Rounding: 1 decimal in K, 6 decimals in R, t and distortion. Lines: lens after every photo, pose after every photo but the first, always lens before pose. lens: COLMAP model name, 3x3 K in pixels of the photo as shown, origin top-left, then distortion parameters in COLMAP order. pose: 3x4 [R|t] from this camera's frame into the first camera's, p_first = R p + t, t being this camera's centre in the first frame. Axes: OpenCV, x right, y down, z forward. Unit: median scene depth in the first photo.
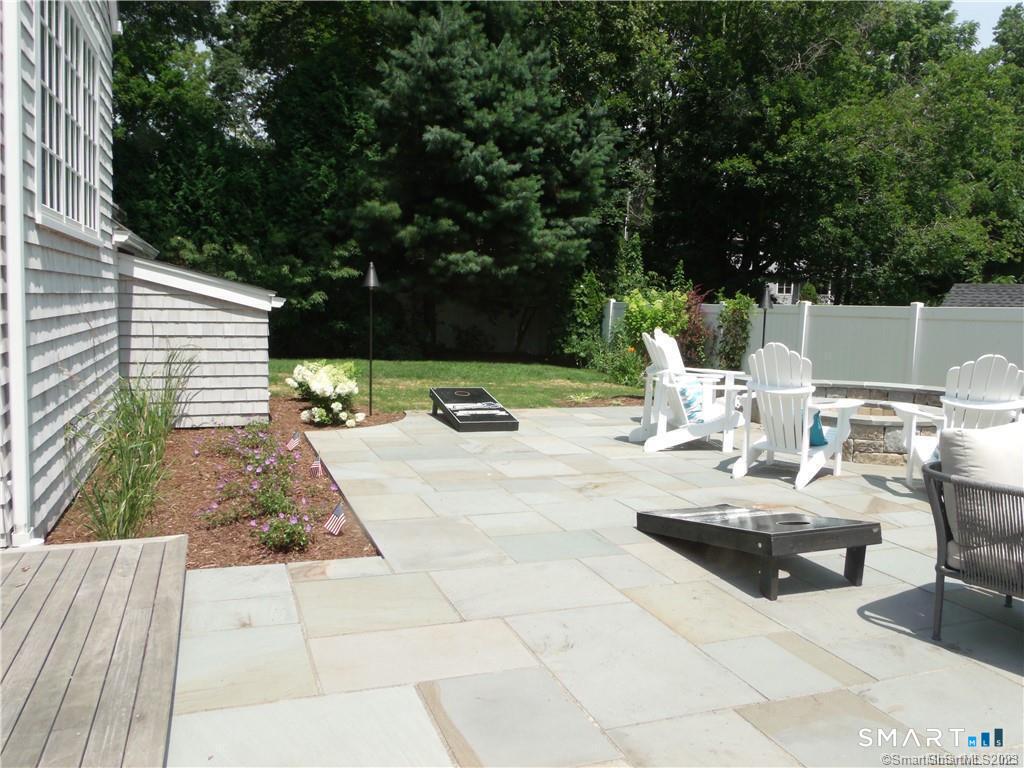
lens RADIAL K [[813.5, 0, 506.5], [0, 813.5, 361.4], [0, 0, 1]] dist [-0.046640, 0.017376]
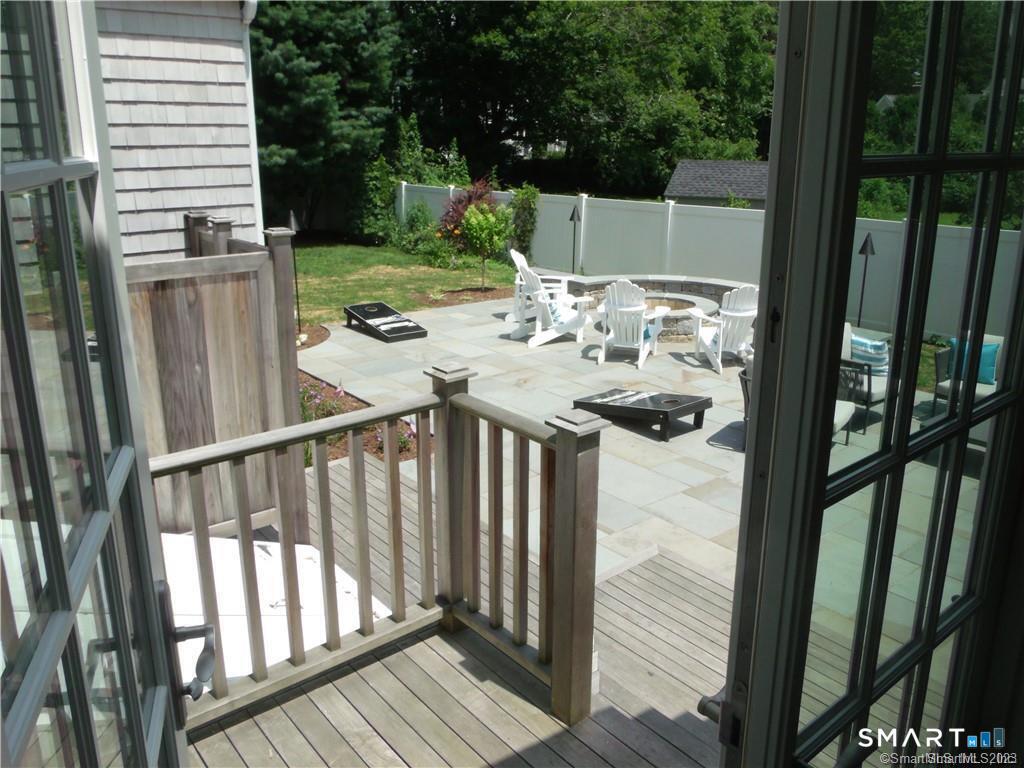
lens RADIAL K [[813.5, 0, 495.8], [0, 813.5, 365.3], [0, 0, 1]] dist [-0.046640, 0.017376]
pose [[0.948186, -0.108999, 0.298433, -0.121361], [0.047346, 0.977297, 0.206515, -0.060718], [-0.314168, -0.181685, 0.931820, -0.132377]]
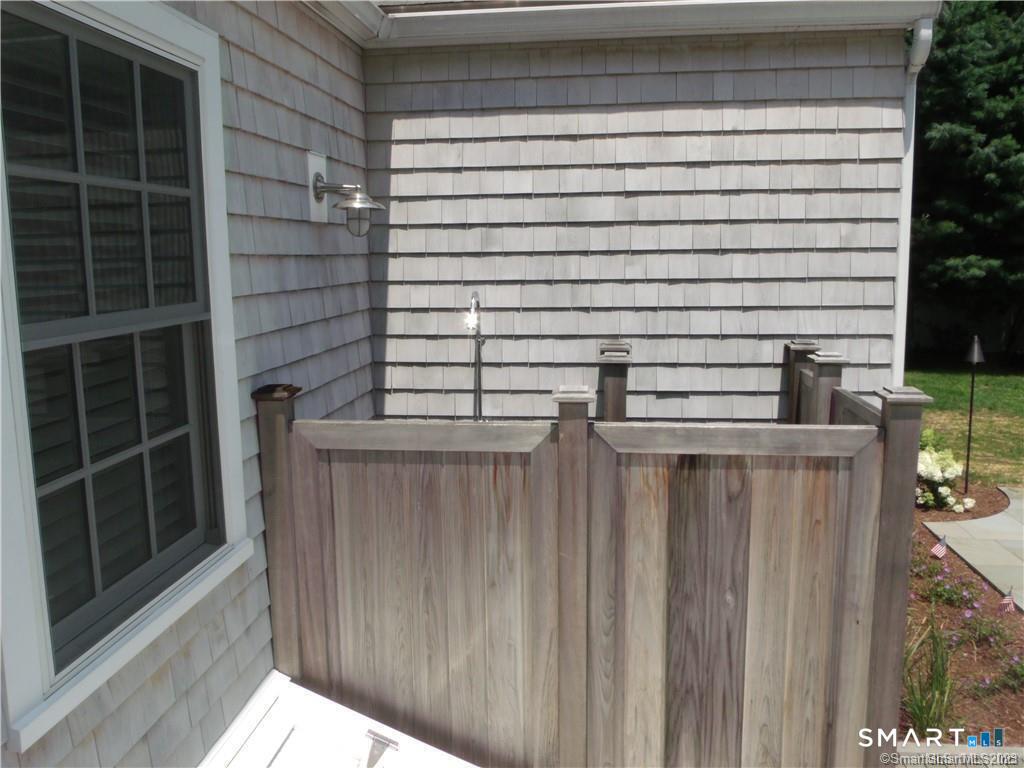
lens RADIAL K [[813.5, 0, 523.2], [0, 813.5, 372.1], [0, 0, 1]] dist [-0.046640, 0.017376]
pose [[0.899037, 0.028138, -0.436968, -0.105975], [0.000236, 0.997902, 0.064743, -0.065041], [0.437873, -0.058309, 0.897144, -0.039128]]
